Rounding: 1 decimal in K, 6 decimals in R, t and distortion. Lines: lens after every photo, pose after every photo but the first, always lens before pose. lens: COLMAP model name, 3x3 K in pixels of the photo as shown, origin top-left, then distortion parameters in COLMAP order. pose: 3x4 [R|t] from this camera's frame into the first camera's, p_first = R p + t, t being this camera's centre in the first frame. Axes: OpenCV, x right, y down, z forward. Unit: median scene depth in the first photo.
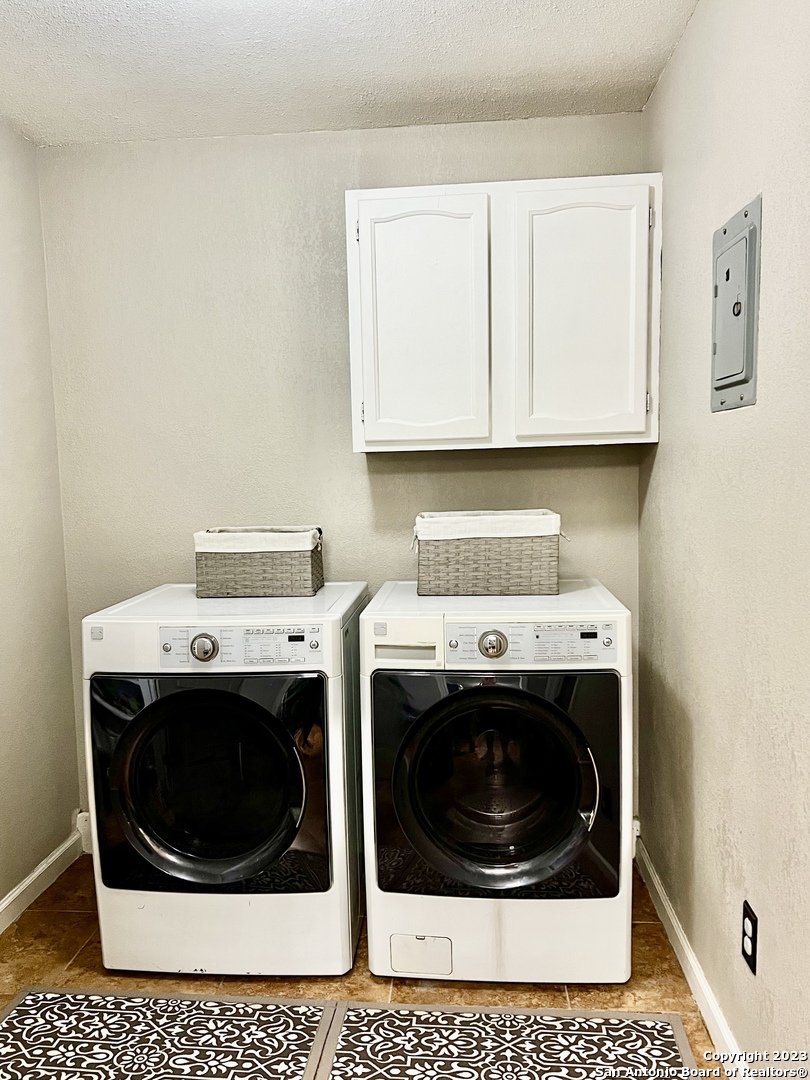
lens RADIAL K [[826.1, 0, 405.0], [0, 826.1, 540.0], [0, 0, 1]] dist [0.065064, -0.000788]
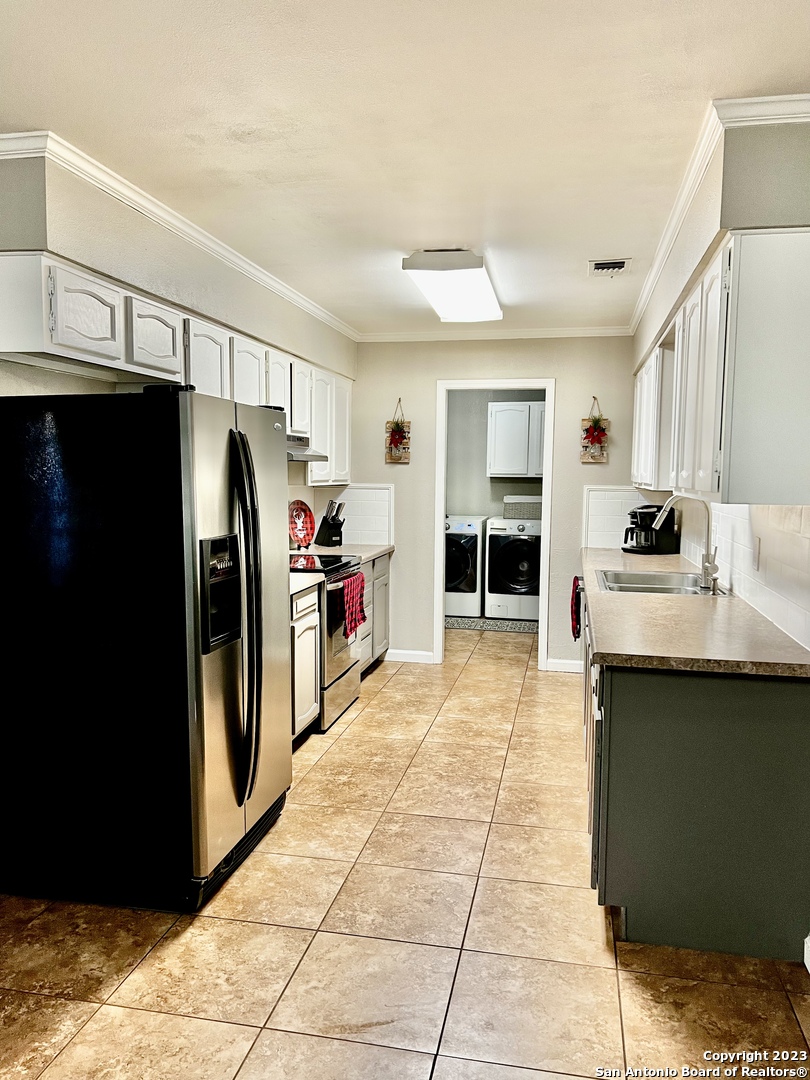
lens RADIAL K [[826.1, 0, 405.0], [0, 826.1, 540.0], [0, 0, 1]] dist [0.065064, -0.000788]
pose [[0.988518, 0.045025, -0.144241, 0.125593], [-0.047936, 0.998710, -0.016772, 0.260053], [0.143300, 0.023494, 0.989400, -2.798929]]
